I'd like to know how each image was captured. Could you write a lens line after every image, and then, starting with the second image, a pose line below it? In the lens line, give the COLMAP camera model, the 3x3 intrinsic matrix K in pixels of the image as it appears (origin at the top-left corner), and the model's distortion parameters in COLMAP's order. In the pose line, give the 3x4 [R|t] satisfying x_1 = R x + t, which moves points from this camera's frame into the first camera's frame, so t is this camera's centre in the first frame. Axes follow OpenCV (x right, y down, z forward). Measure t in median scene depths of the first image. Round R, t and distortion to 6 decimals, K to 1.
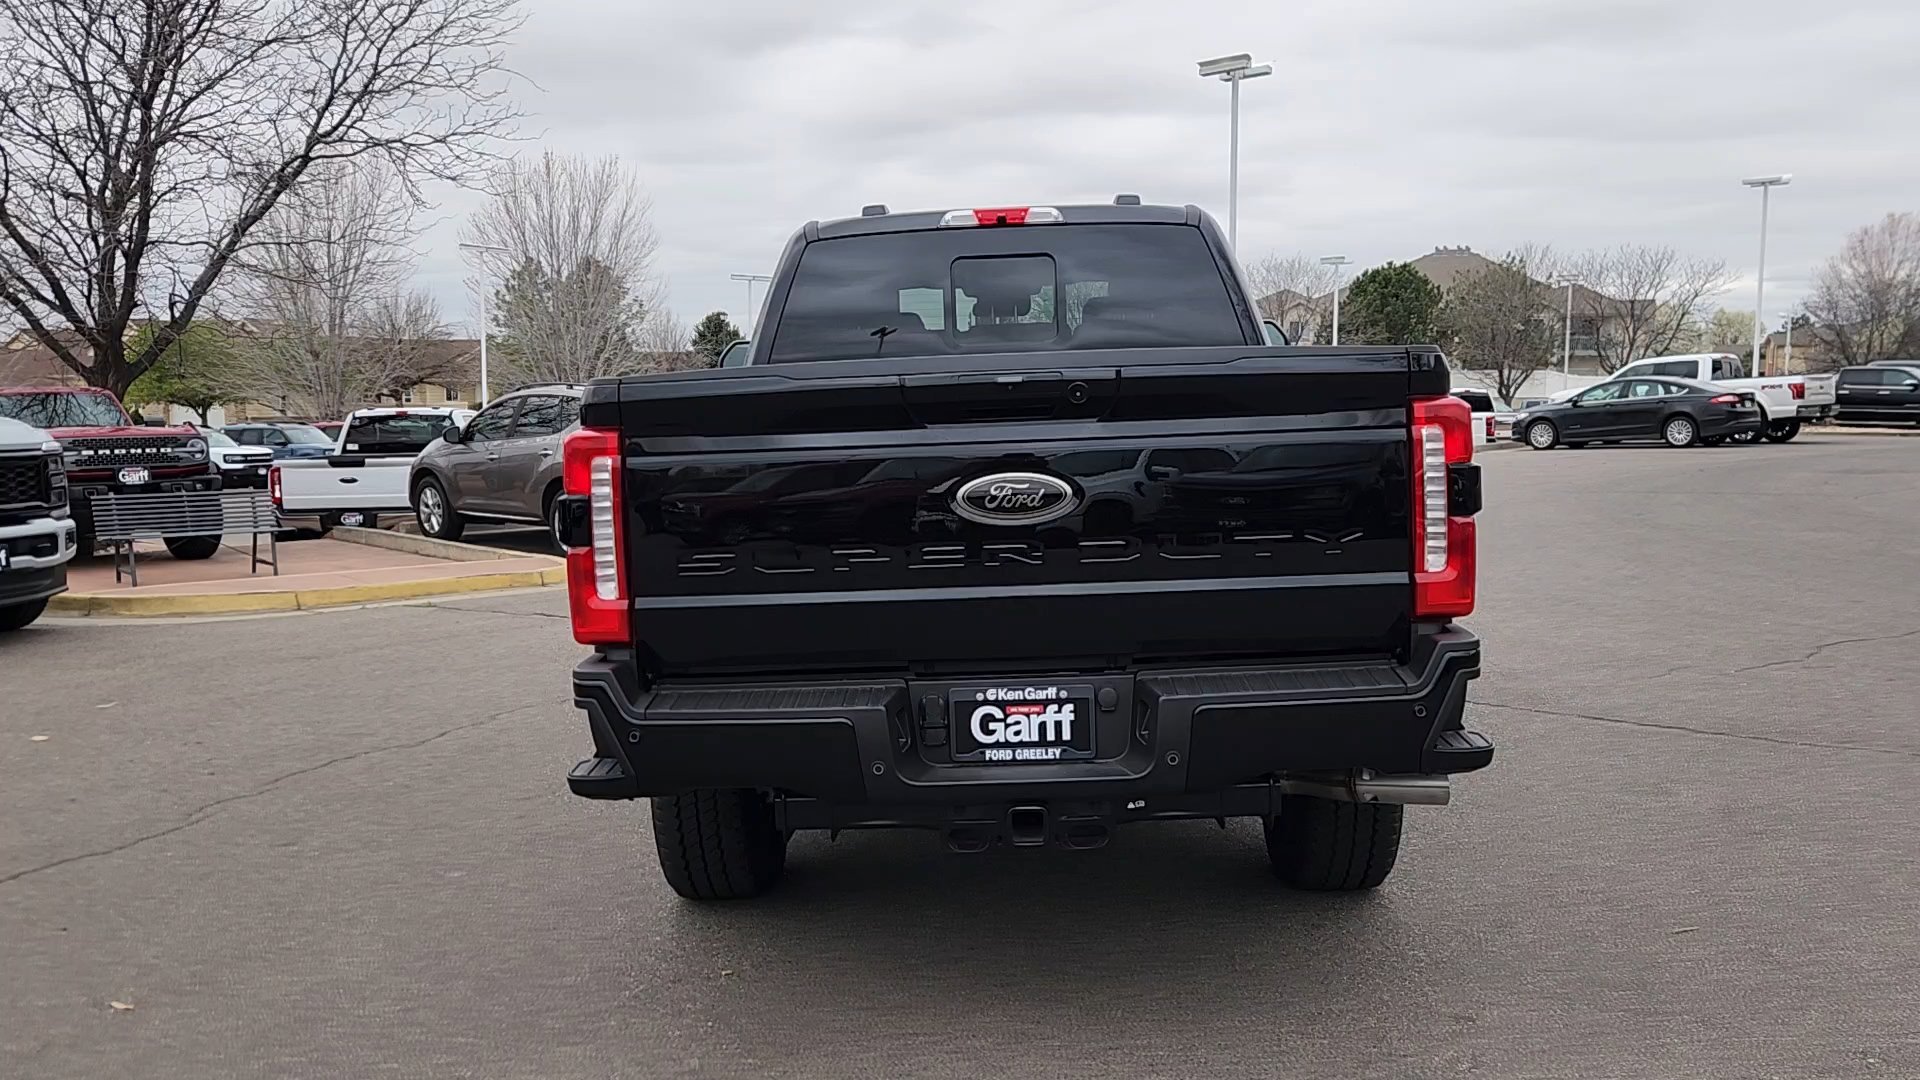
lens RADIAL K [[1613.6, 0, 947.4], [0, 1613.6, 574.4], [0, 0, 1]] dist [0.033824, -0.013378]
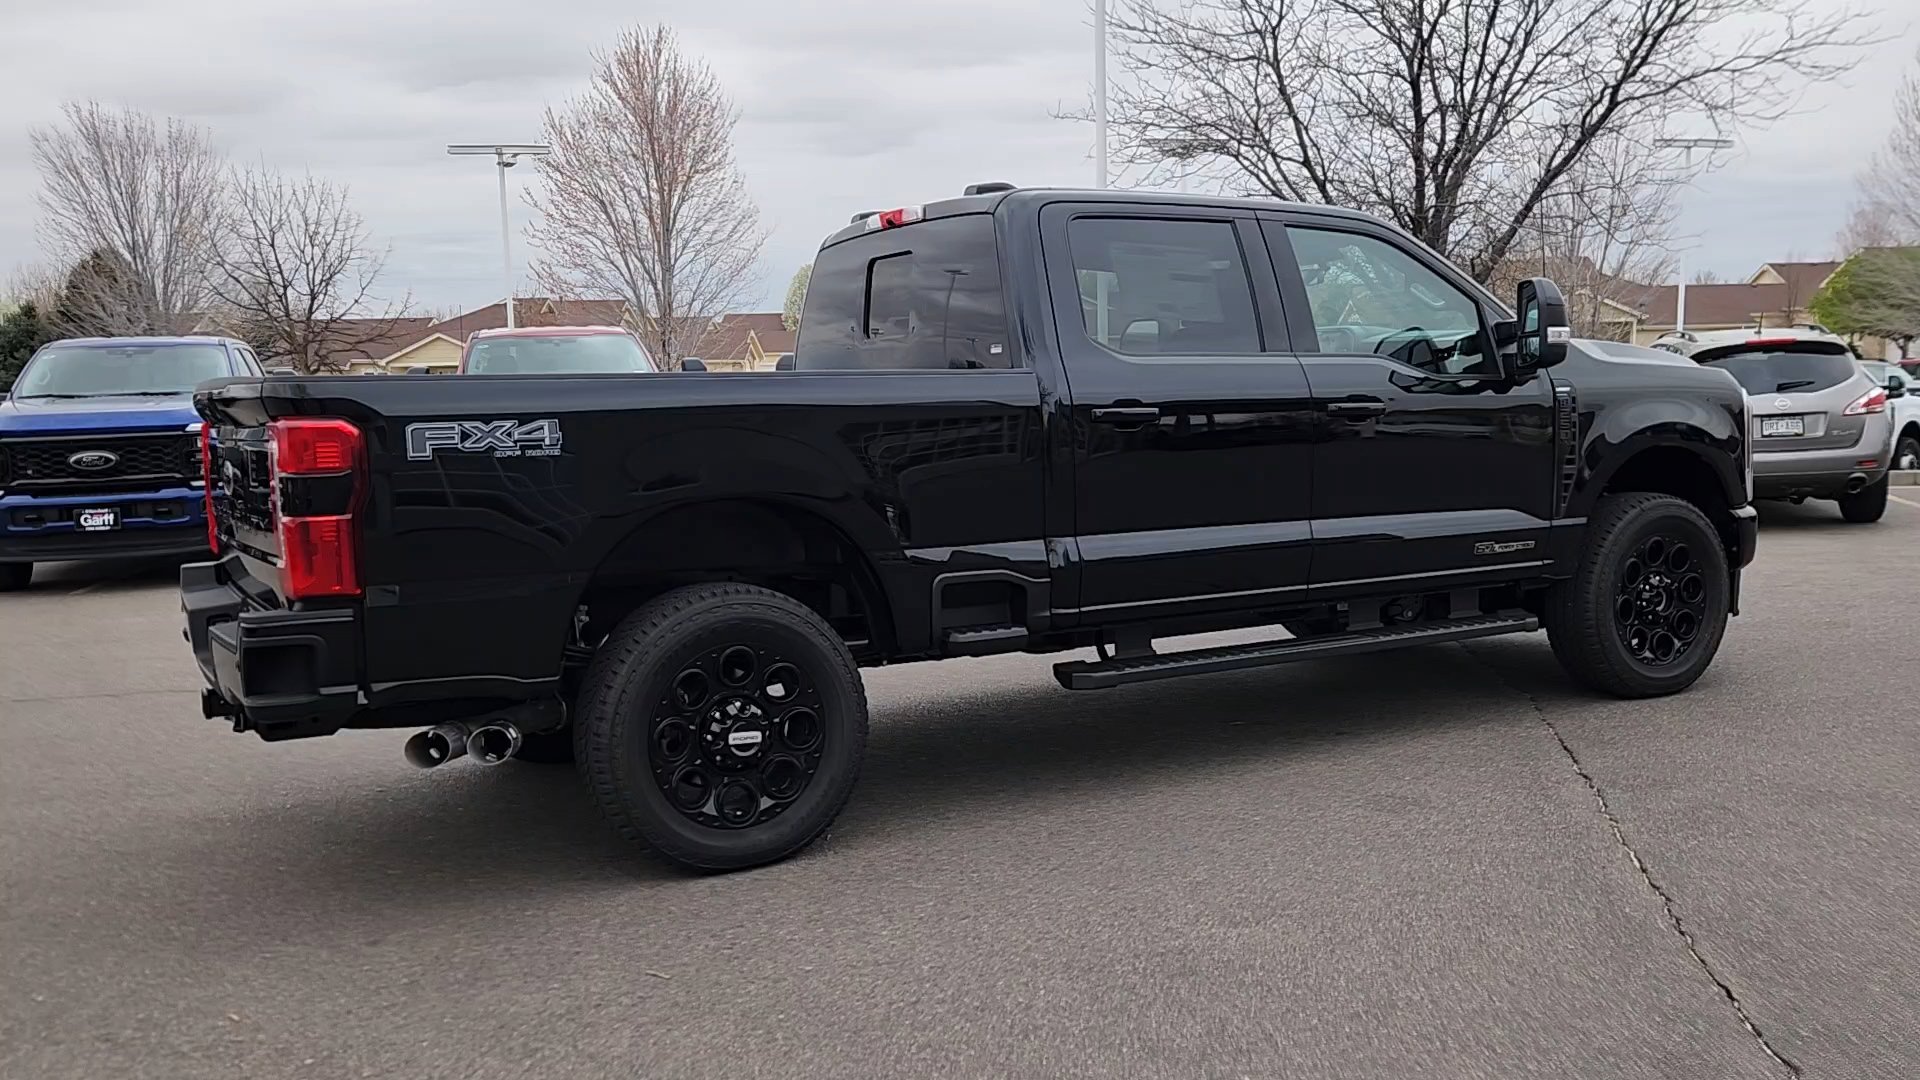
lens RADIAL K [[1613.6, 0, 947.4], [0, 1613.6, 574.4], [0, 0, 1]] dist [0.033824, -0.013378]
pose [[0.527769, 0.111949, -0.841978, 1.570069], [-0.075845, 0.993528, 0.084557, -0.130229], [0.845995, 0.019233, 0.532844, 0.750999]]
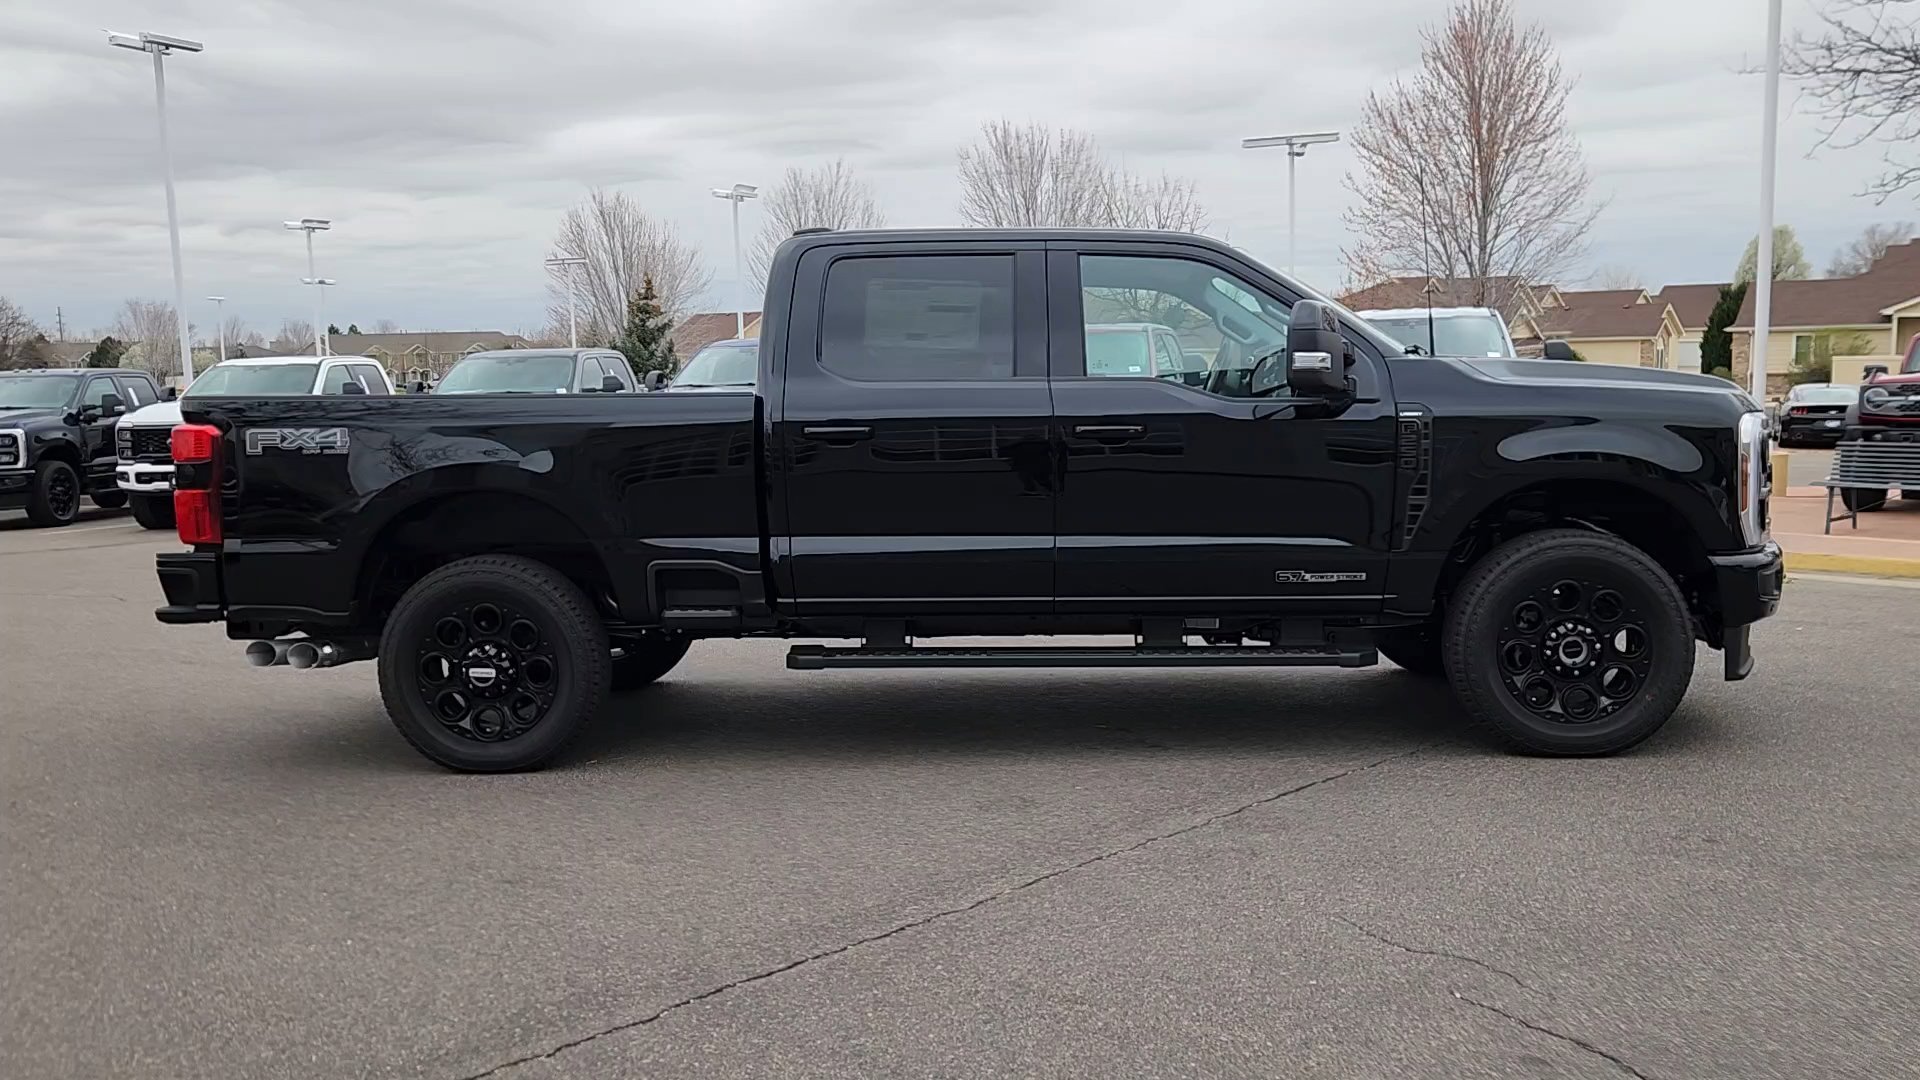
lens RADIAL K [[1613.6, 0, 947.4], [0, 1613.6, 574.4], [0, 0, 1]] dist [0.033824, -0.013378]
pose [[-0.009500, 0.144338, -0.989483, 2.098638], [-0.084393, 0.985881, 0.144623, -0.274619], [0.996387, 0.084880, 0.002815, 1.828373]]
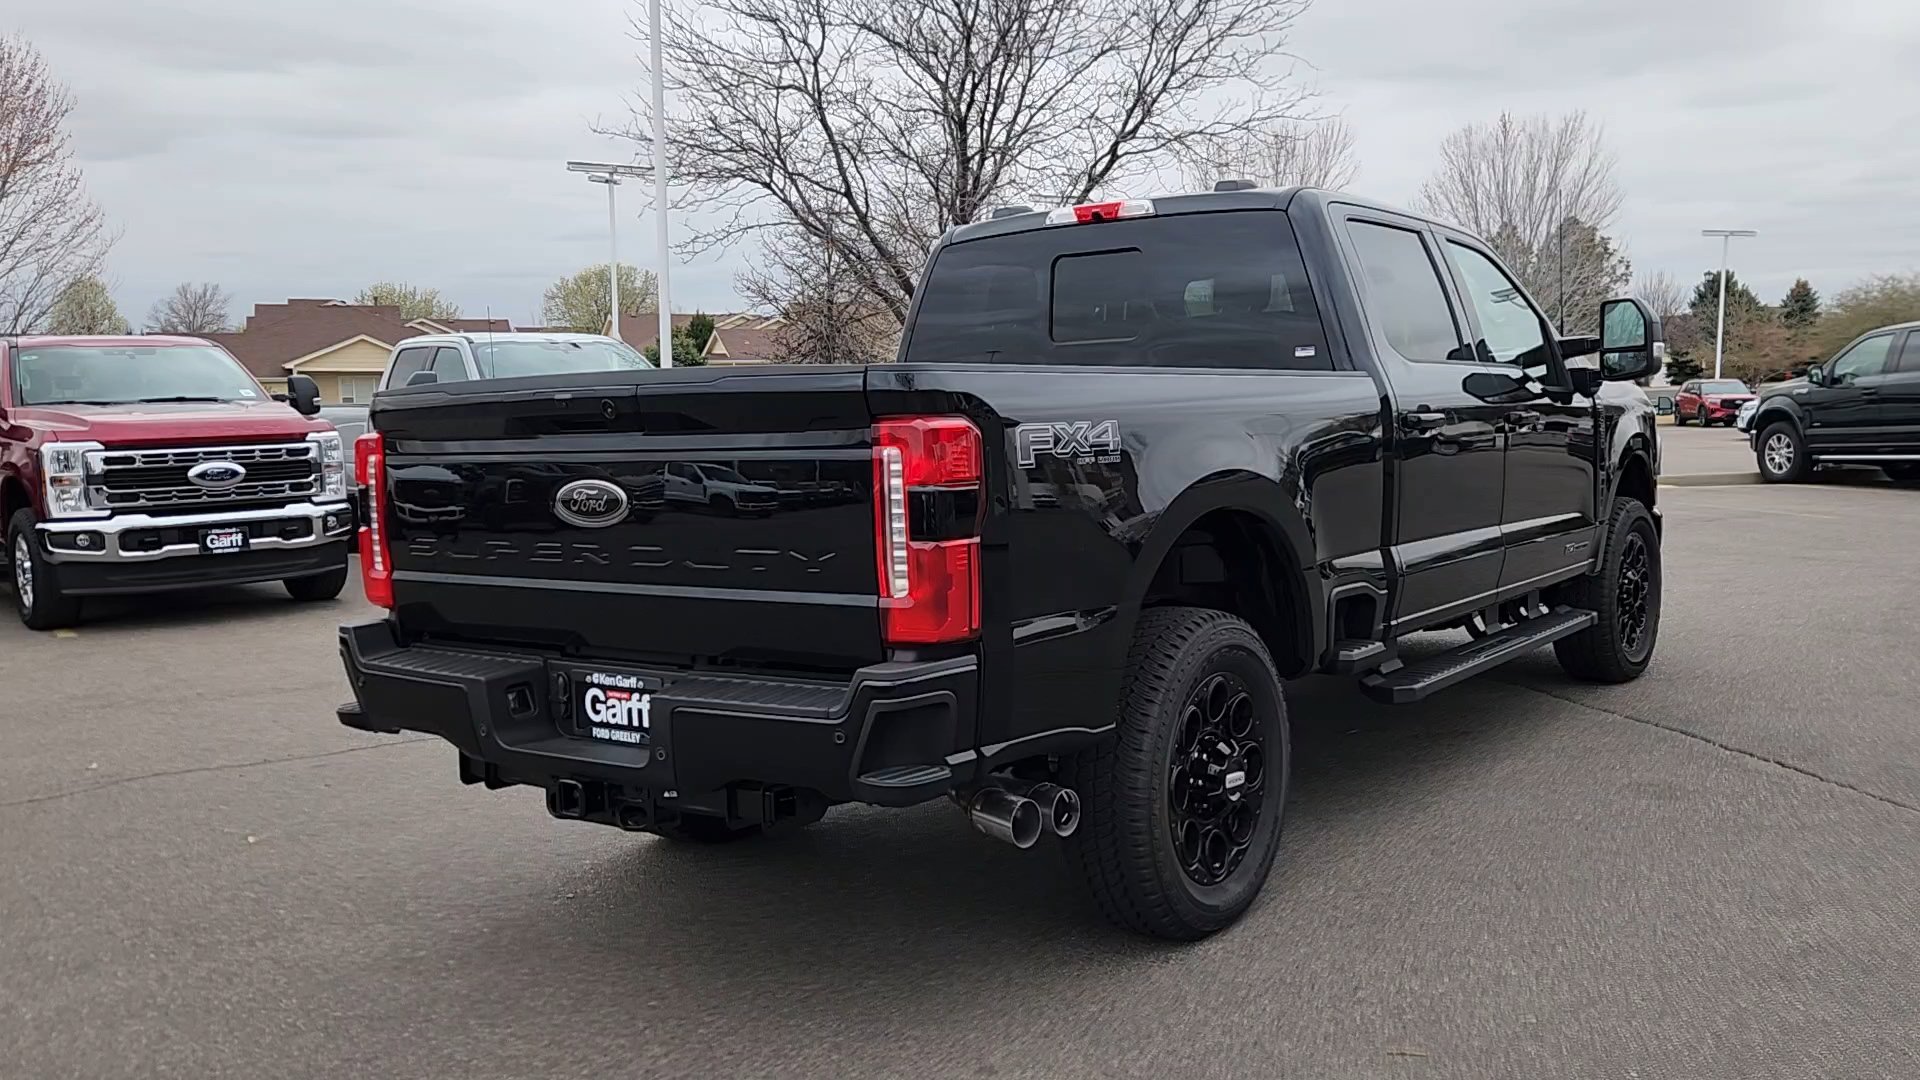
lens RADIAL K [[1613.6, 0, 947.4], [0, 1613.6, 574.4], [0, 0, 1]] dist [0.033824, -0.013378]
pose [[0.825475, 0.067012, -0.560447, 0.843890], [-0.056456, 0.997751, 0.036146, -0.050726], [0.561609, 0.001802, 0.827401, 0.214051]]
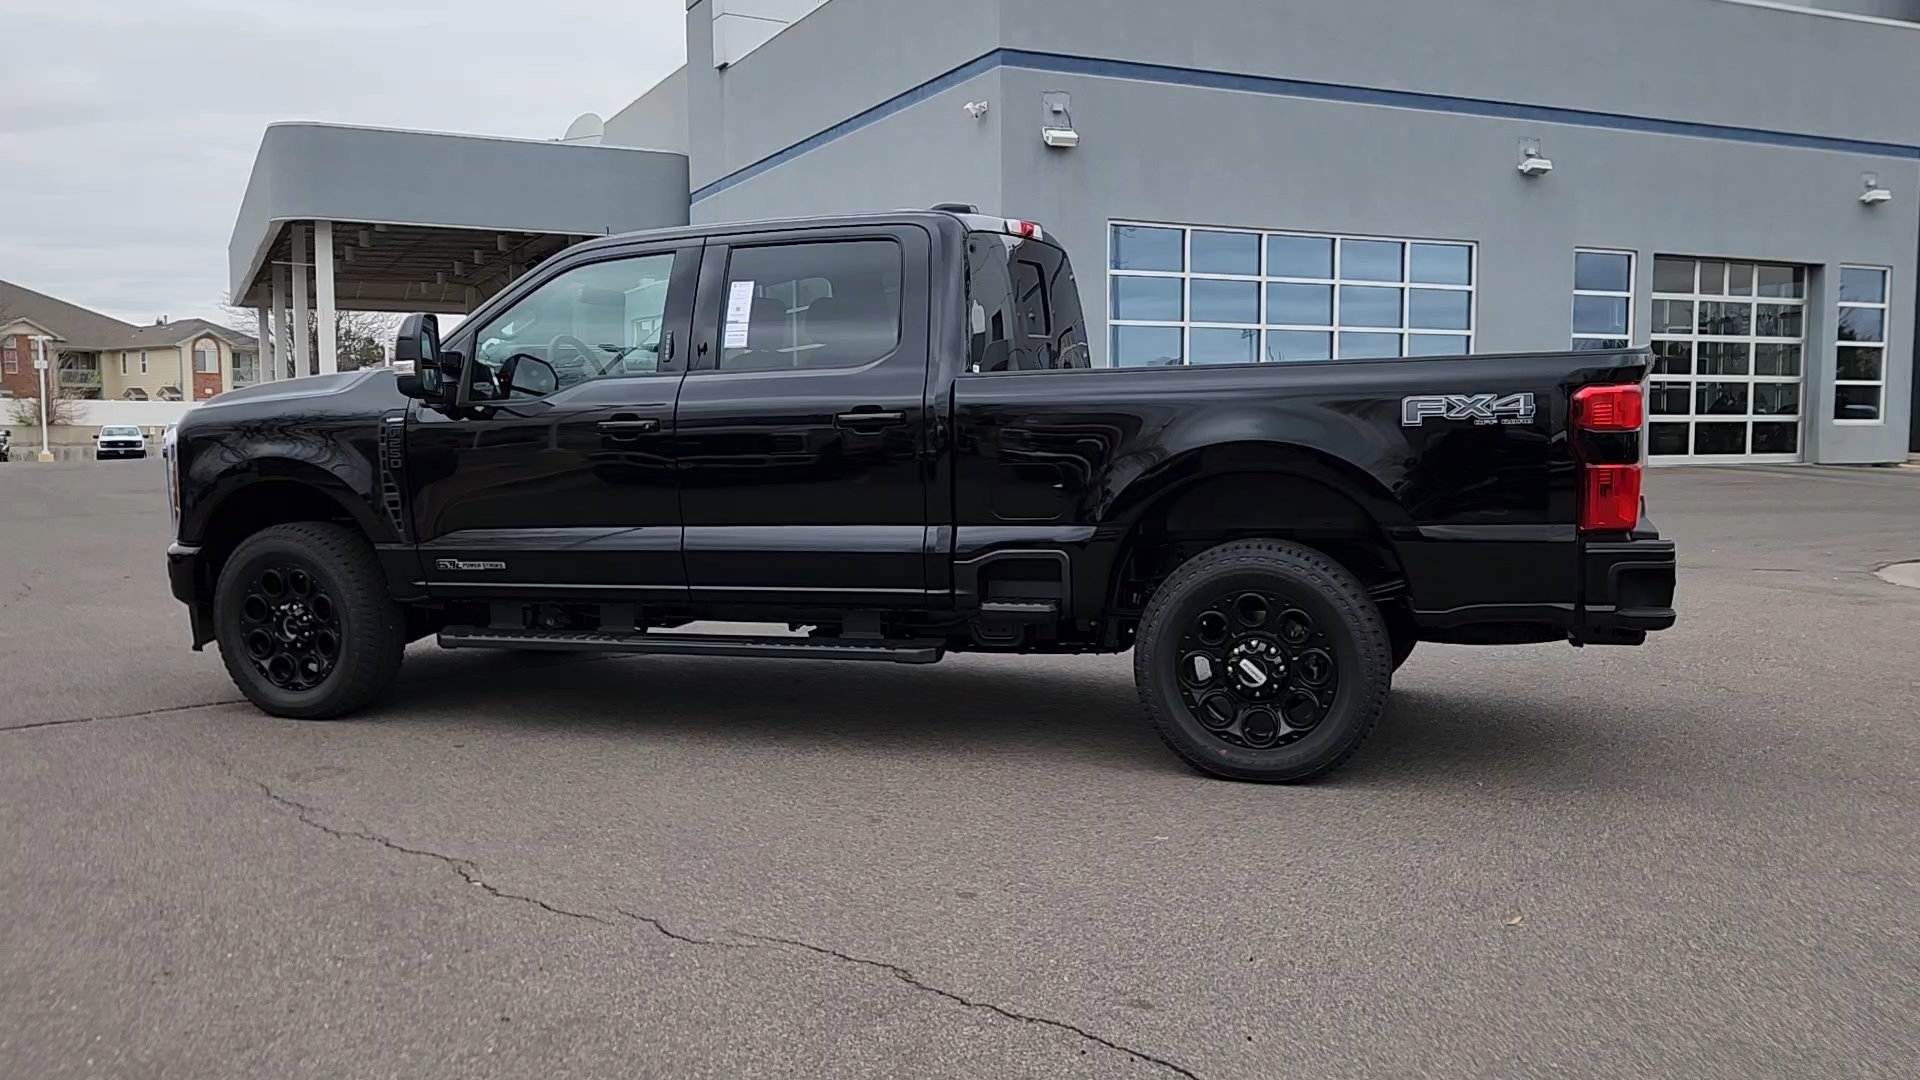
lens RADIAL K [[1613.6, 0, 947.4], [0, 1613.6, 574.4], [0, 0, 1]] dist [0.033824, -0.013378]
pose [[0.317275, -0.089715, 0.944080, -1.814074], [0.112178, 0.992076, 0.056577, -0.070122], [-0.941675, 0.087954, 0.324825, 1.112837]]
